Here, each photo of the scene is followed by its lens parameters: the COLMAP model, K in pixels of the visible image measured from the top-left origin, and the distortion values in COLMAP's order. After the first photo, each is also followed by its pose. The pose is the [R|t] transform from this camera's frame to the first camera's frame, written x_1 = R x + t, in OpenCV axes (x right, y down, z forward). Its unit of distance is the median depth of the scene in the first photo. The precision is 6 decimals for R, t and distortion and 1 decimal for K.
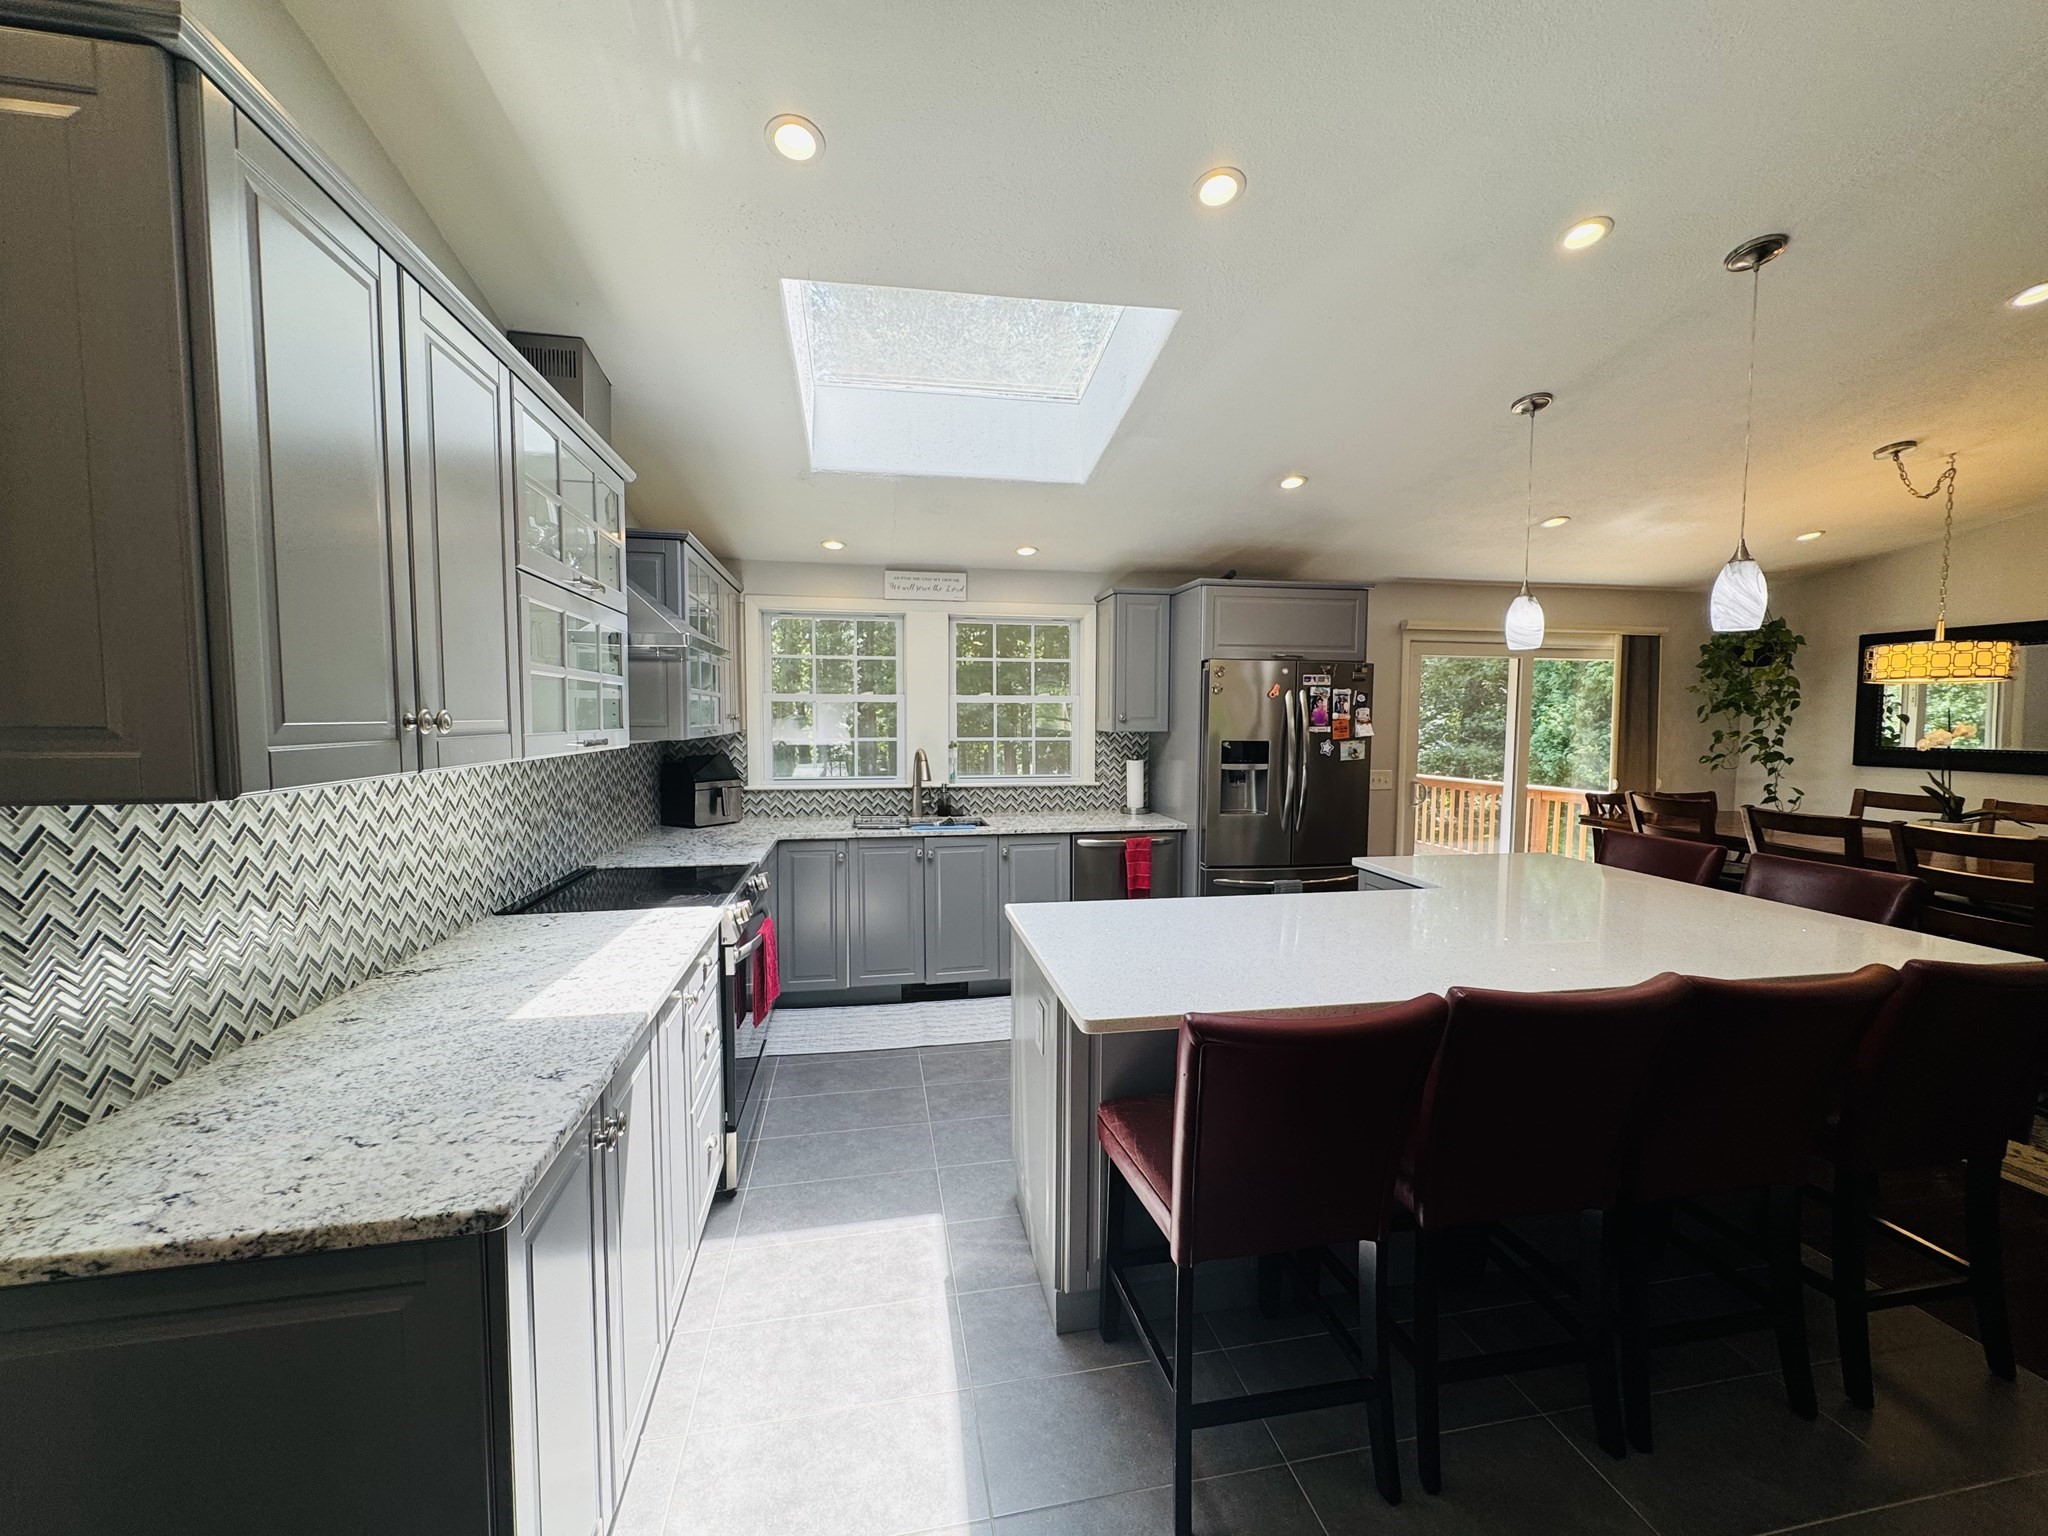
lens RADIAL K [[817.4, 0, 1021.5], [0, 817.4, 763.9], [0, 0, 1]] dist [-0.002562, 0.000673]
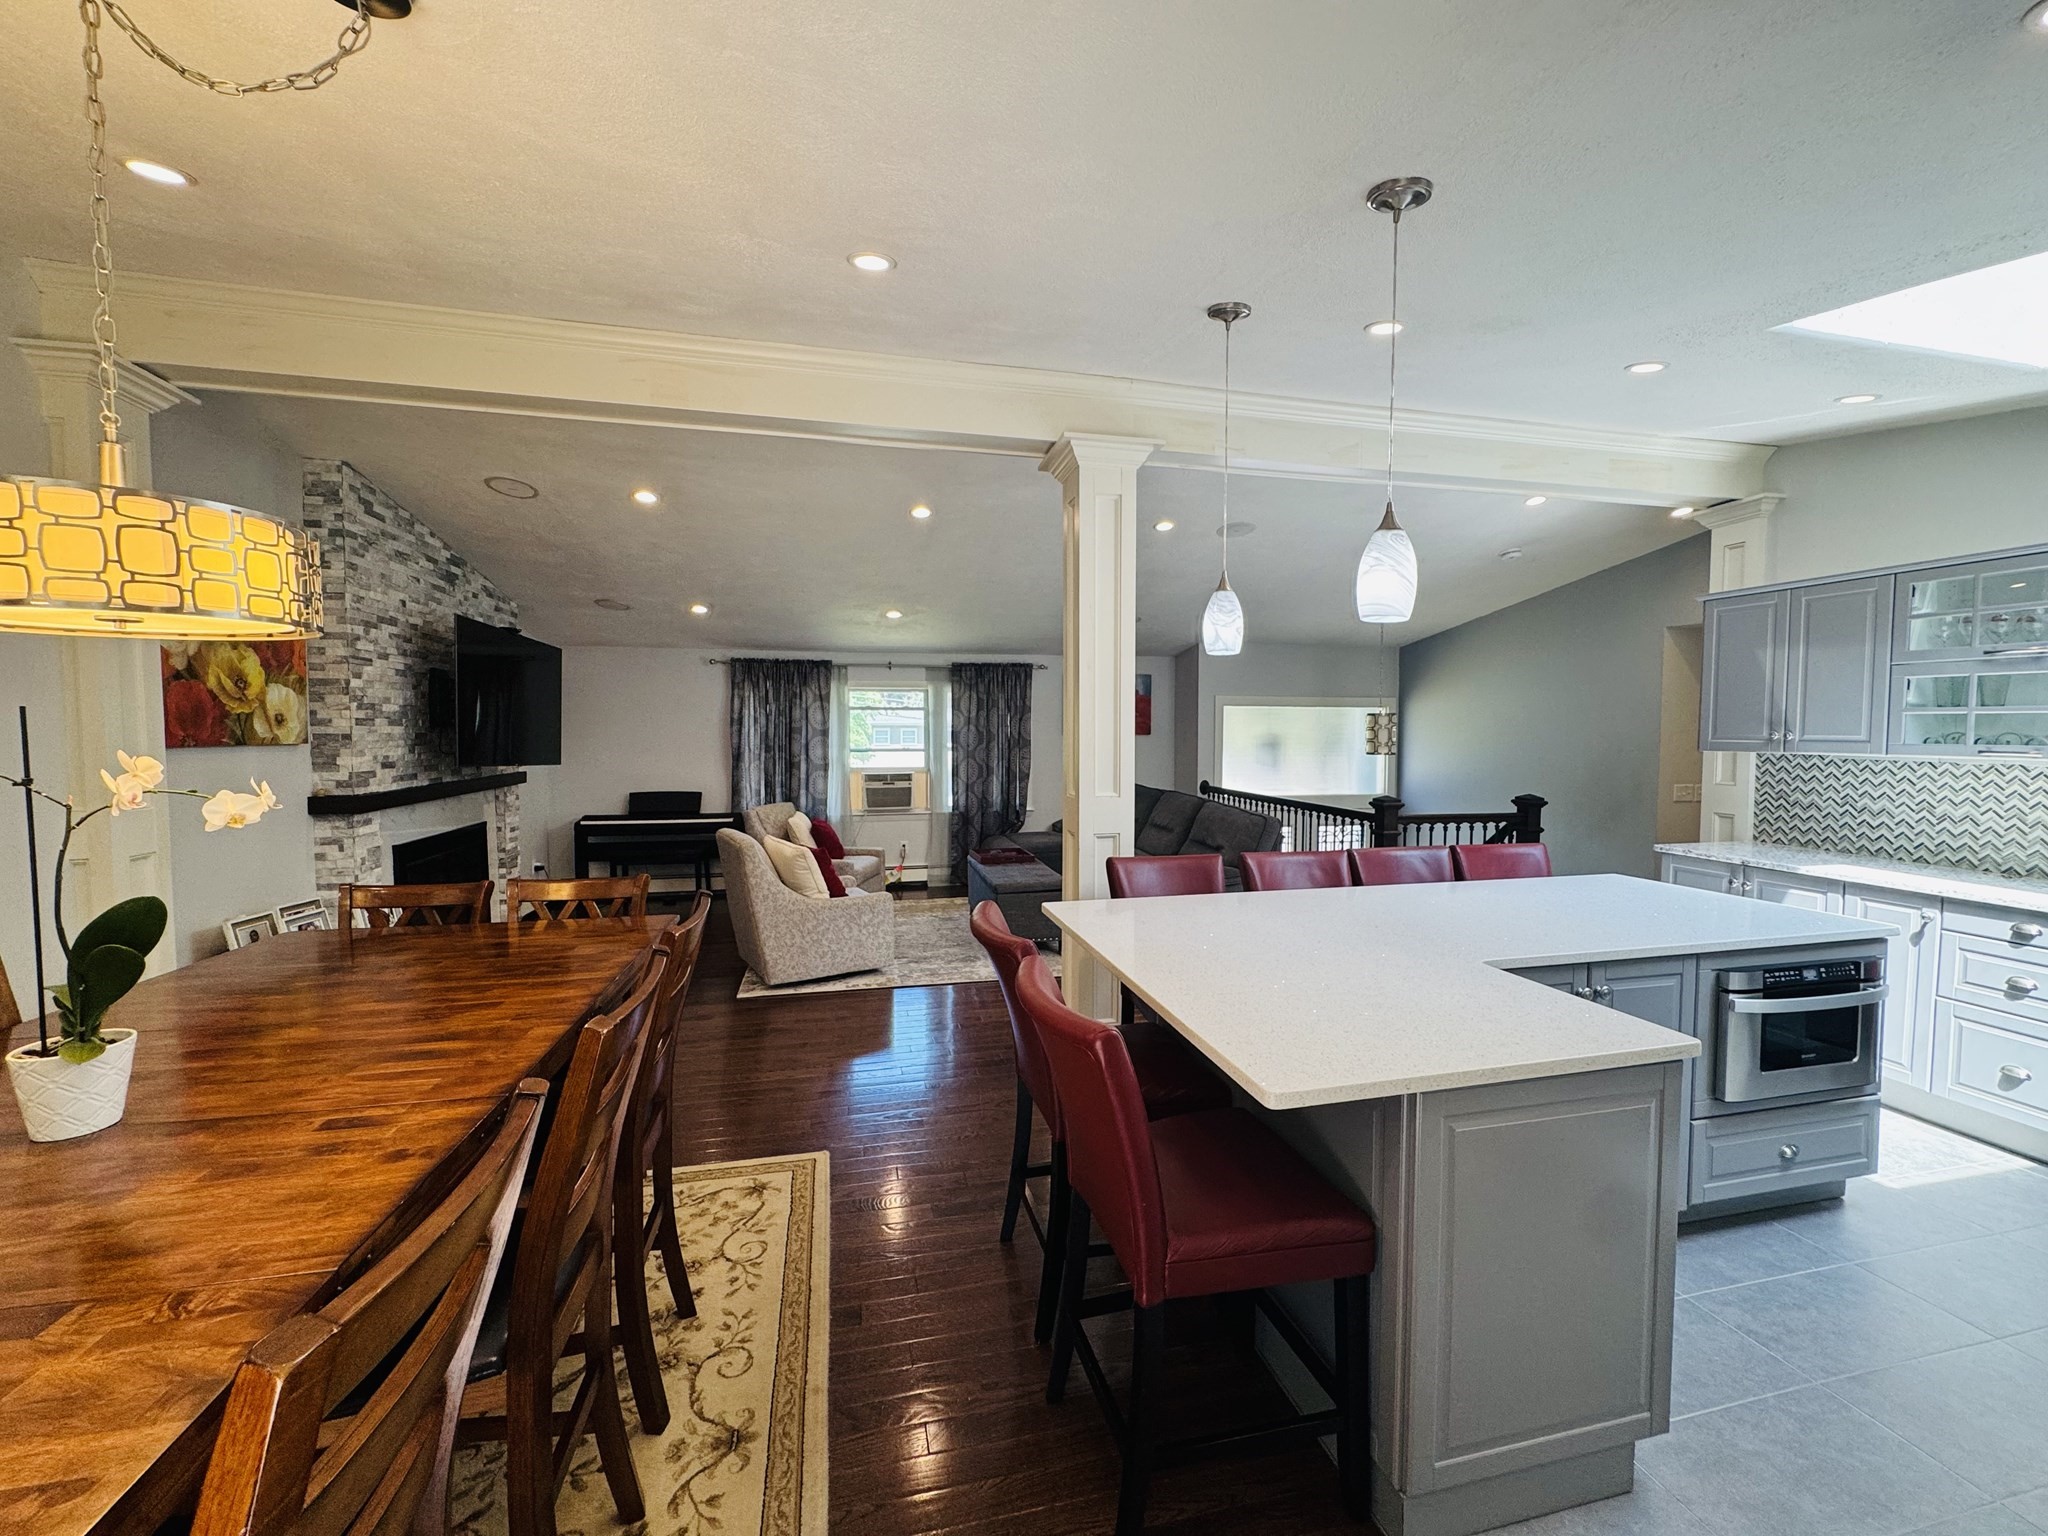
lens RADIAL K [[817.4, 0, 1023.0], [0, 817.4, 766.1], [0, 0, 1]] dist [-0.002562, 0.000673]
pose [[-0.998981, -0.003477, -0.045006, 0.659988], [-0.008354, 0.994047, 0.108629, -0.072196], [0.044361, 0.108894, -0.993063, 1.160164]]
